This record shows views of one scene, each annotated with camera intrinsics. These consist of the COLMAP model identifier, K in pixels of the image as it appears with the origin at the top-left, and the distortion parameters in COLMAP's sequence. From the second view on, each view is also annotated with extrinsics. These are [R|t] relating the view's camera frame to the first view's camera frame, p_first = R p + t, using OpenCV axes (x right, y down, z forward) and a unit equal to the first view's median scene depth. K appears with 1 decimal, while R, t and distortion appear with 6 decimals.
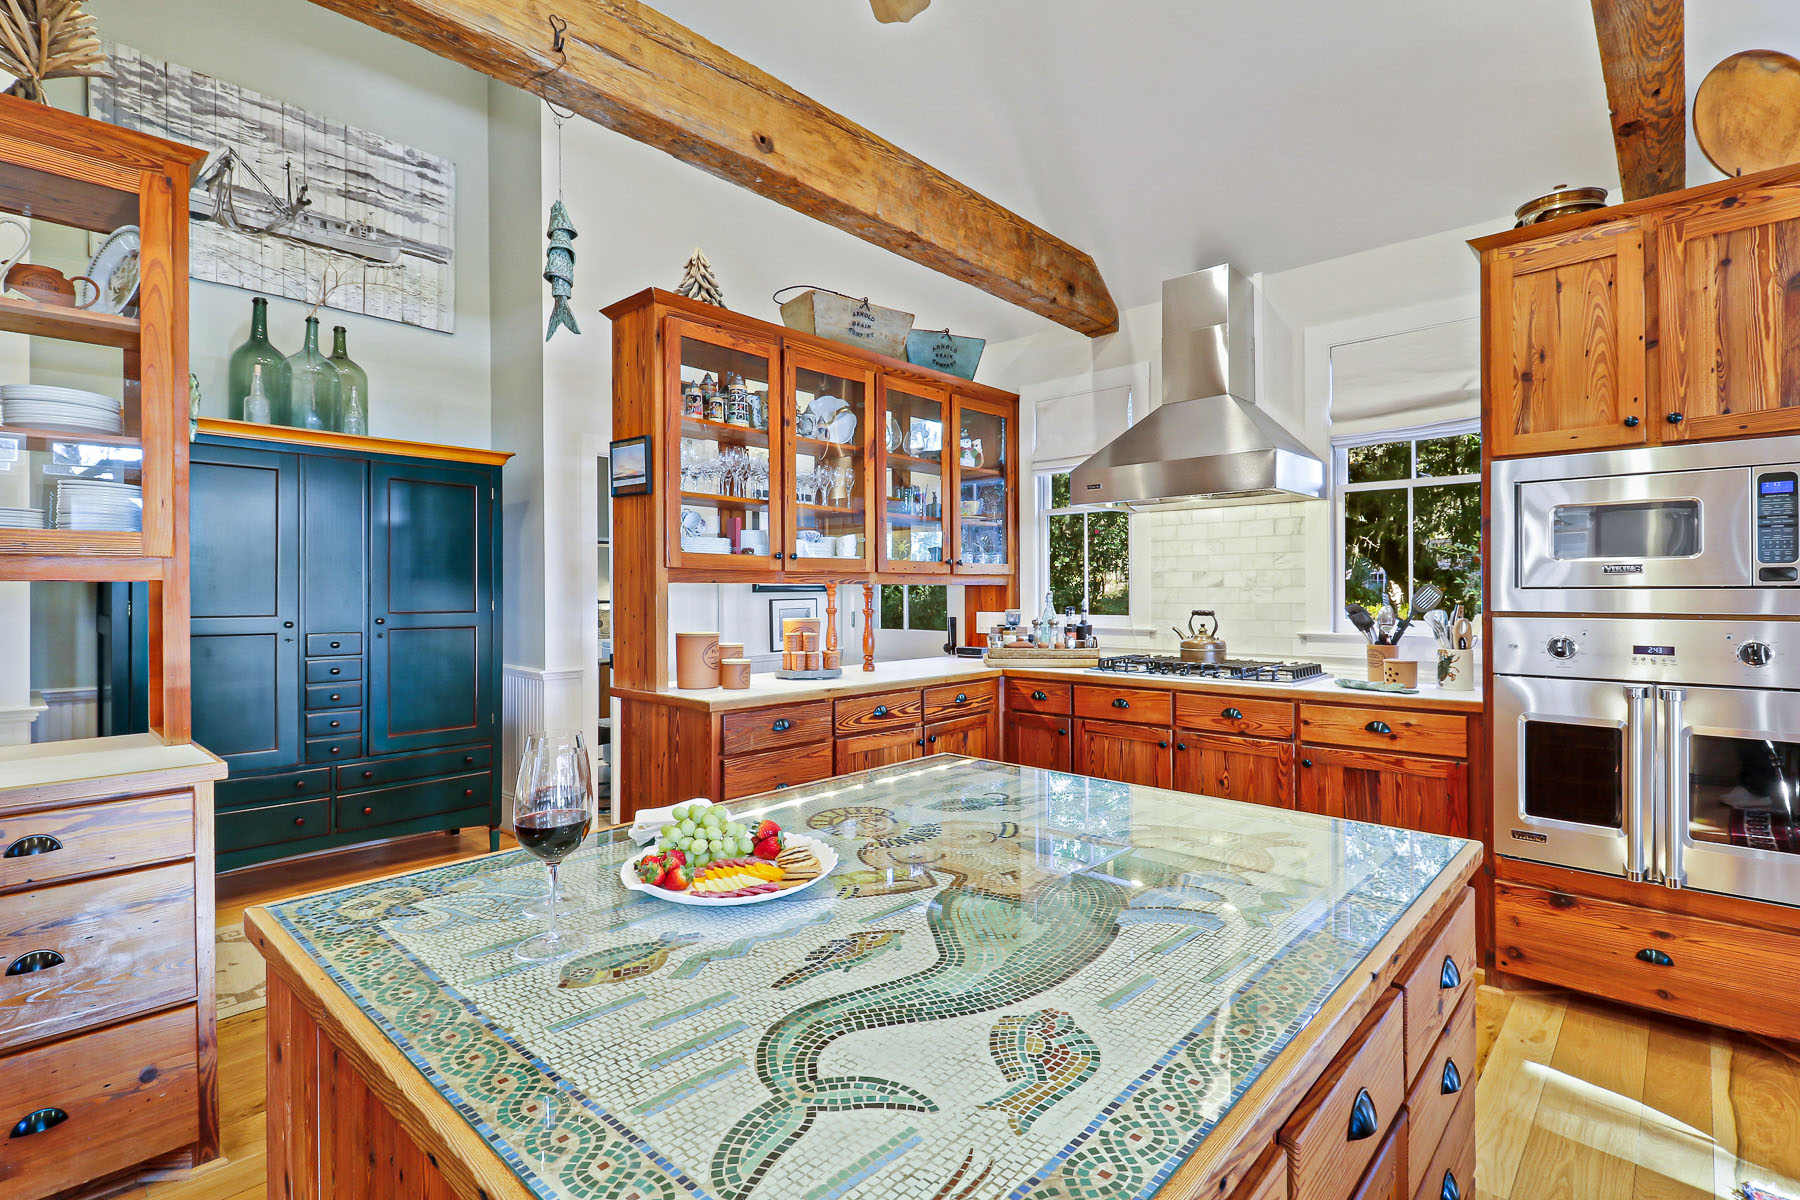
lens RADIAL K [[850.2, 0, 898.5], [0, 850.2, 601.6], [0, 0, 1]] dist [0.009082, -0.002511]
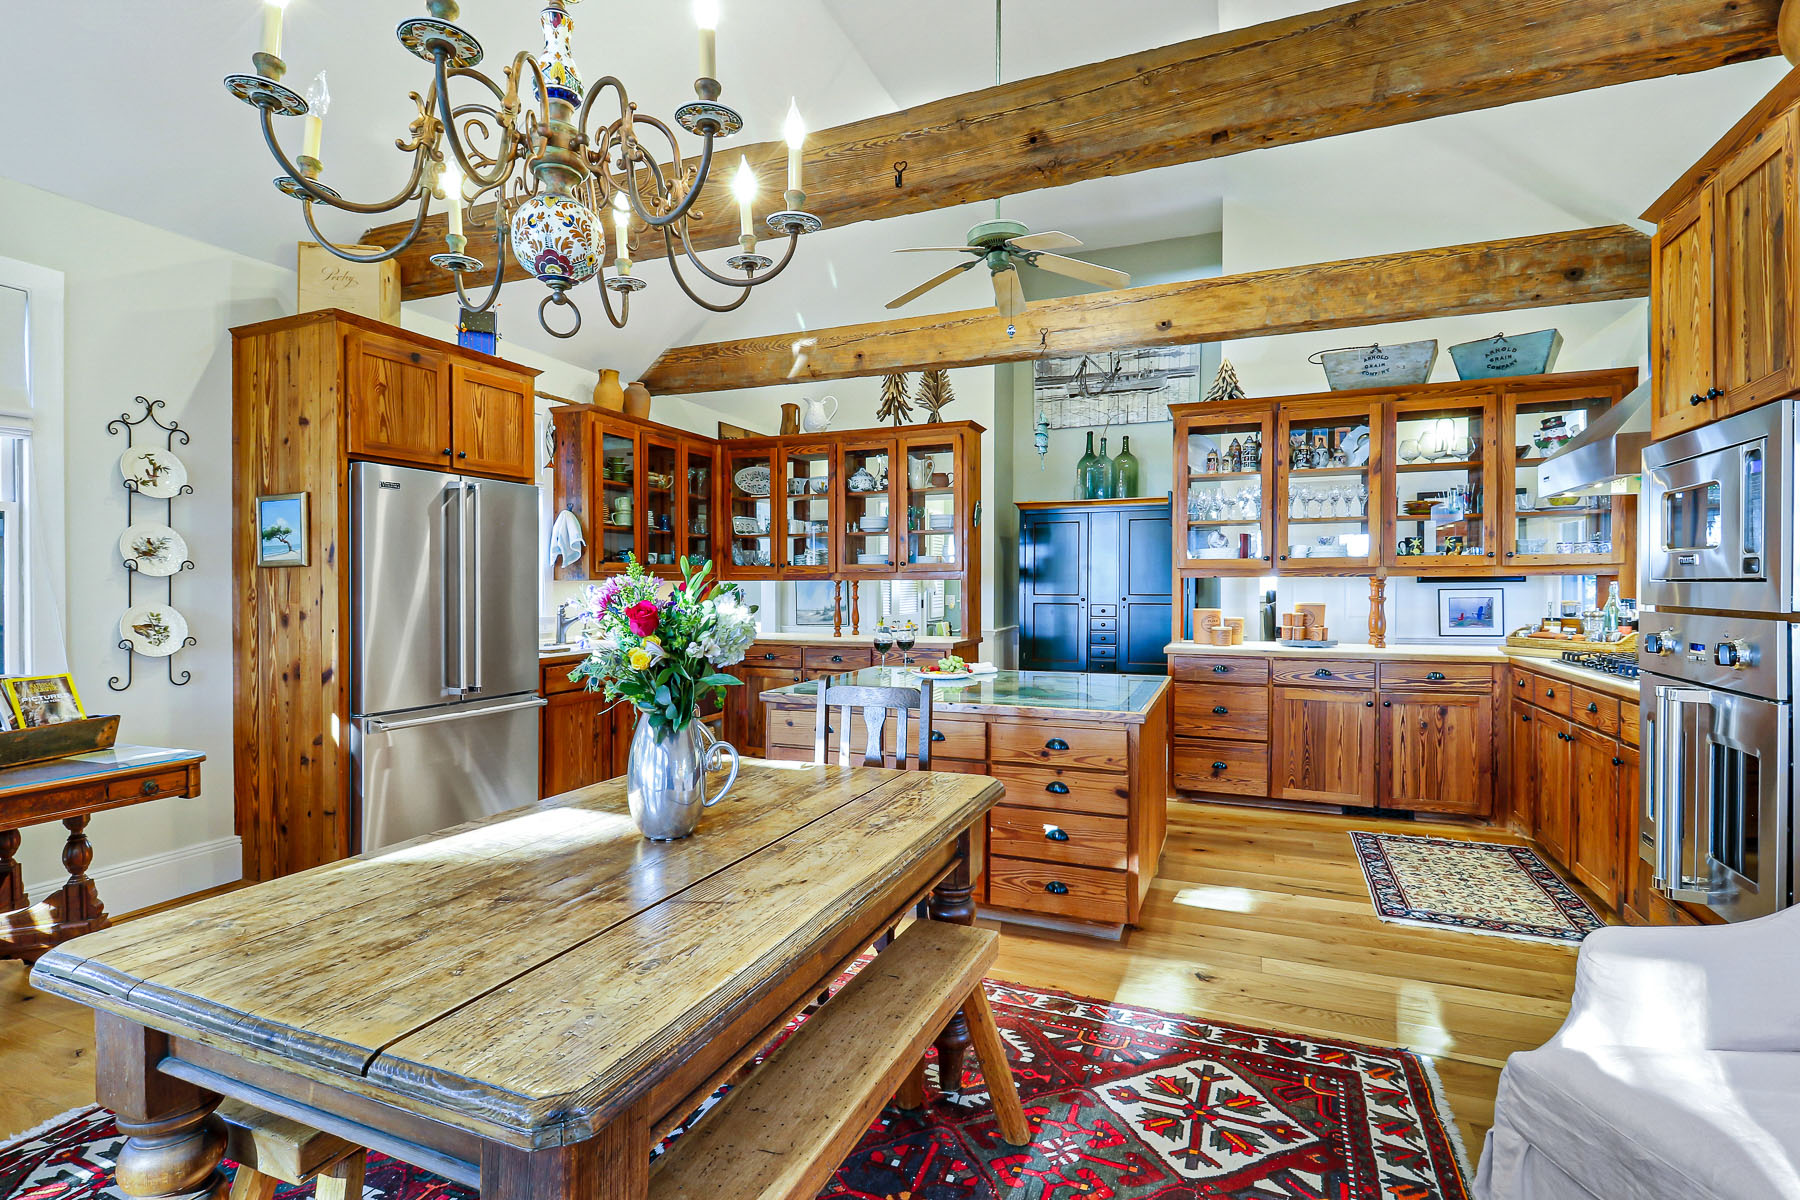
lens RADIAL K [[850.2, 0, 895.1], [0, 850.2, 592.2], [0, 0, 1]] dist [0.009082, -0.002511]
pose [[0.346813, 0.009103, -0.937890, 0.914125], [-0.005725, 0.999955, 0.007588, -0.003283], [0.937917, 0.002737, 0.346849, -0.081565]]
